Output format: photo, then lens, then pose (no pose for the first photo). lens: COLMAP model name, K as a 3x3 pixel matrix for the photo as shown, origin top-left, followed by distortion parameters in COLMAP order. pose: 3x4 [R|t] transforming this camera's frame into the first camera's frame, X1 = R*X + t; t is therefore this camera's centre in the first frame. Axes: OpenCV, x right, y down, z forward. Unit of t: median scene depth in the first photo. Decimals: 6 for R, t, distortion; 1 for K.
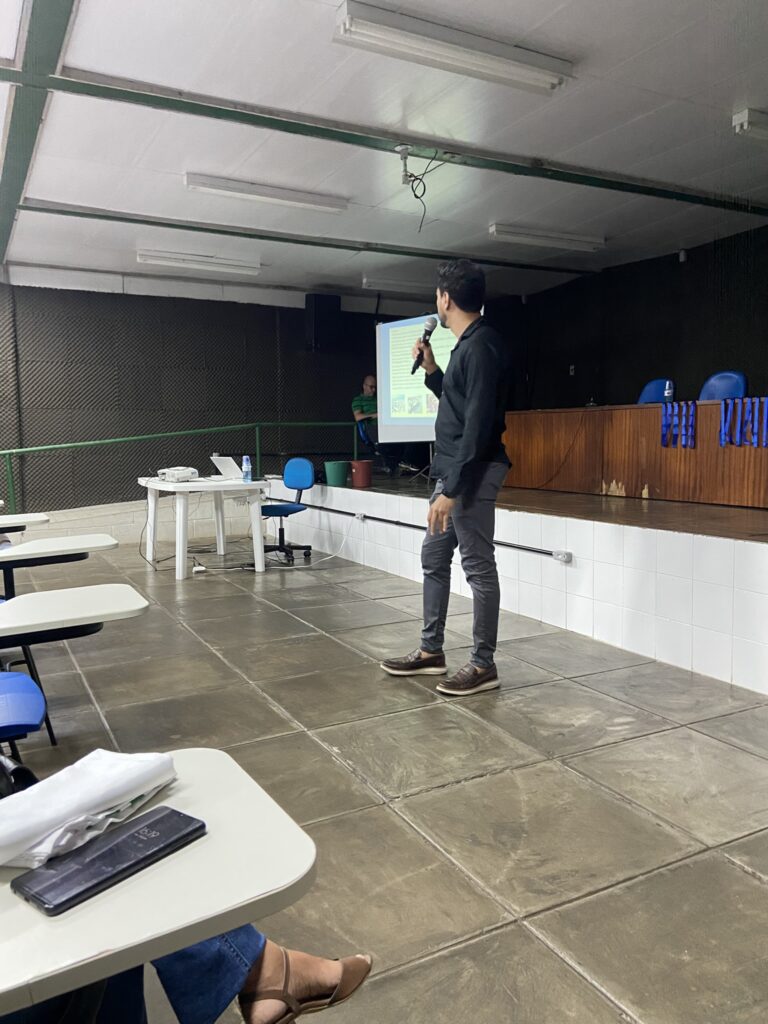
lens RADIAL K [[777.0, 0, 384.5], [0, 777.0, 508.8], [0, 0, 1]] dist [0.098447, -0.119685]
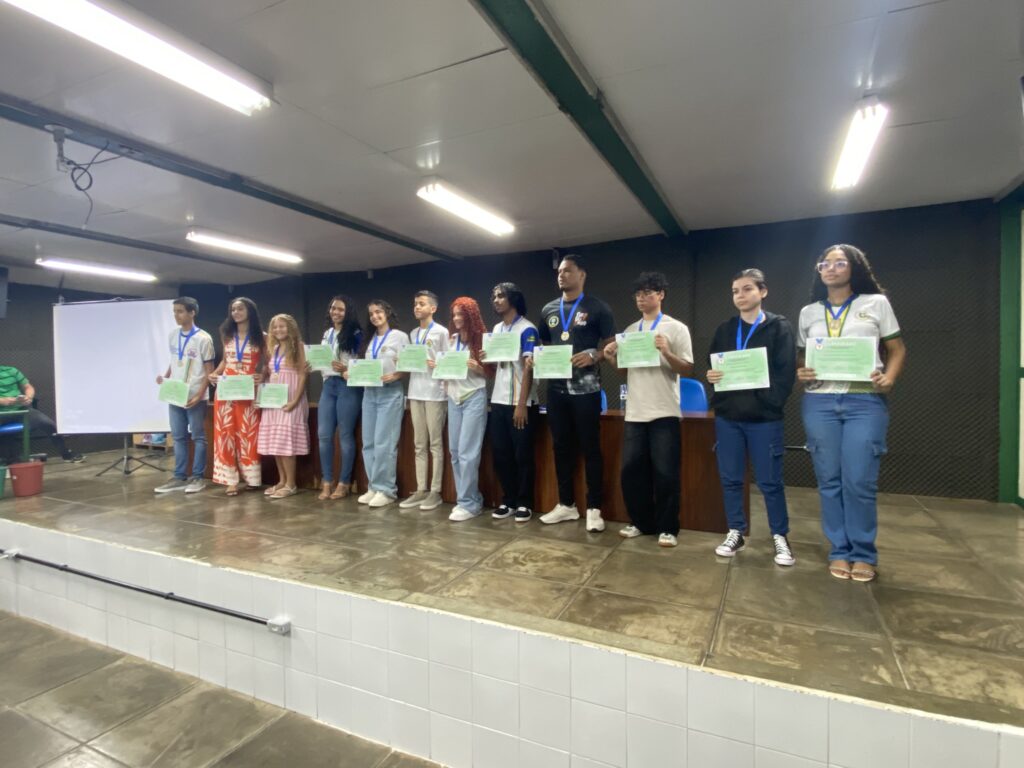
lens RADIAL K [[563.6, 0, 509.8], [0, 563.6, 384.1], [0, 0, 1]] dist [0.001677, -0.002496]
pose [[0.813138, -0.007180, 0.582027, 0.062704], [0.053400, 0.996627, -0.062310, -0.128531], [-0.579616, 0.081748, 0.810779, 0.269998]]
